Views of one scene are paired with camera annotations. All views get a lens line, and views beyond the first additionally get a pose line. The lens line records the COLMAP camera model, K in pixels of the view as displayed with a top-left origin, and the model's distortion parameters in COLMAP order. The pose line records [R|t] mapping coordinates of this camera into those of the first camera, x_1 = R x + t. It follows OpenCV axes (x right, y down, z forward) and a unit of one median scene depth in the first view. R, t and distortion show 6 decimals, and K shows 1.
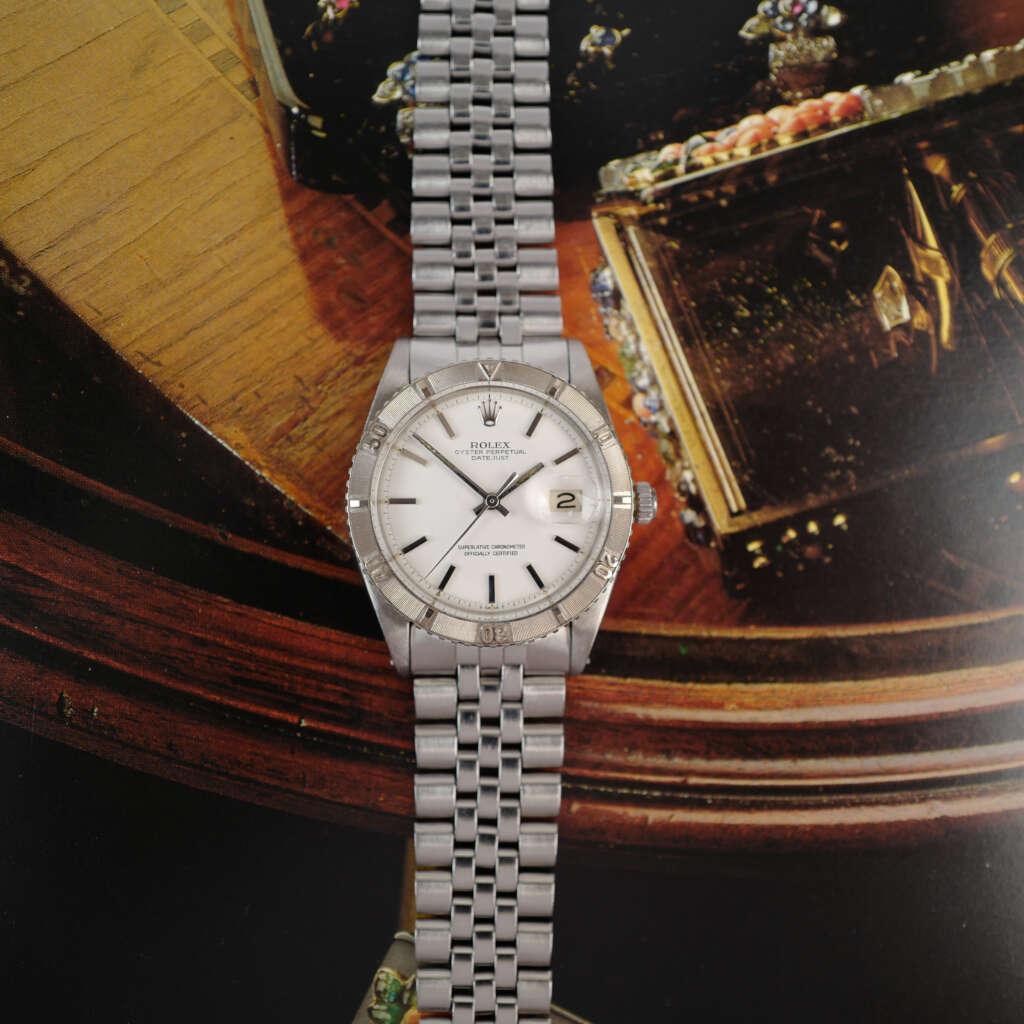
lens RADIAL K [[1213.1, 0, 512.6], [0, 1213.1, 515.8], [0, 0, 1]] dist [0.004699, 0.000000]
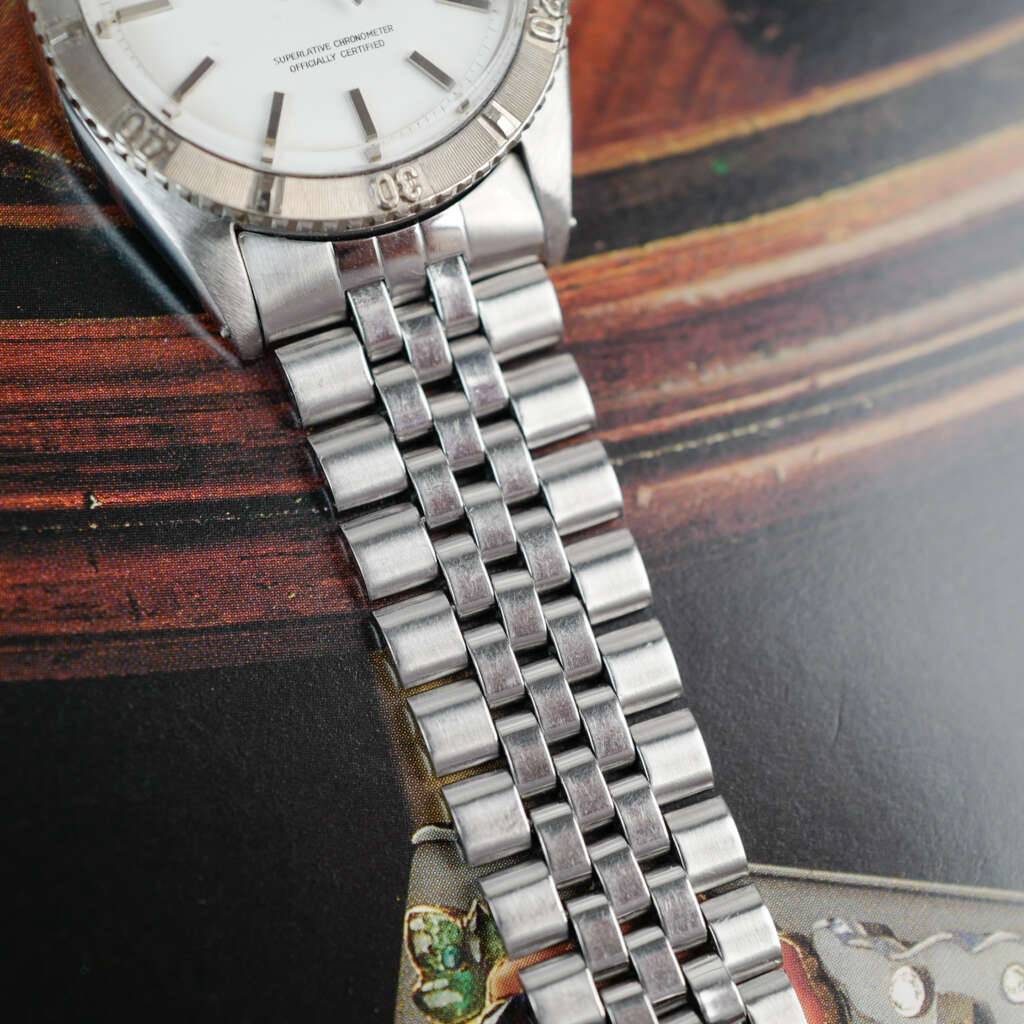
lens RADIAL K [[2086.7, 0, 497.0], [0, 2086.7, 434.2], [0, 0, 1]] dist [0.008281, 0.000000]
pose [[0.924351, -0.324837, 0.200139, -0.177819], [0.350742, 0.929917, -0.110606, 0.291044], [-0.150184, 0.172436, 0.973504, 0.127755]]
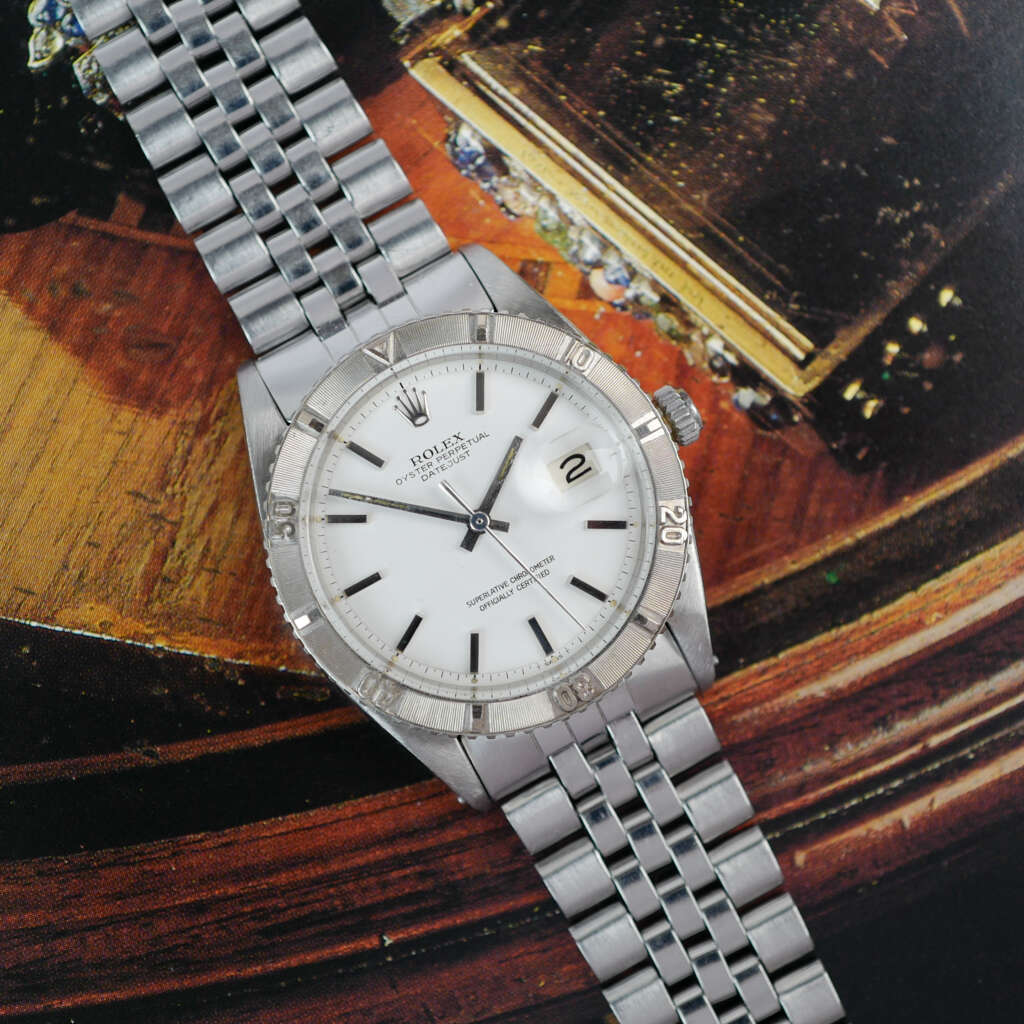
lens RADIAL K [[2086.7, 0, 508.4], [0, 2086.7, 505.6], [0, 0, 1]] dist [0.008281, 0.000000]
pose [[0.880603, -0.473845, 0.003210, -0.002022], [0.473507, 0.880195, 0.032381, -0.046882], [-0.018169, -0.026995, 0.999470, -0.152455]]
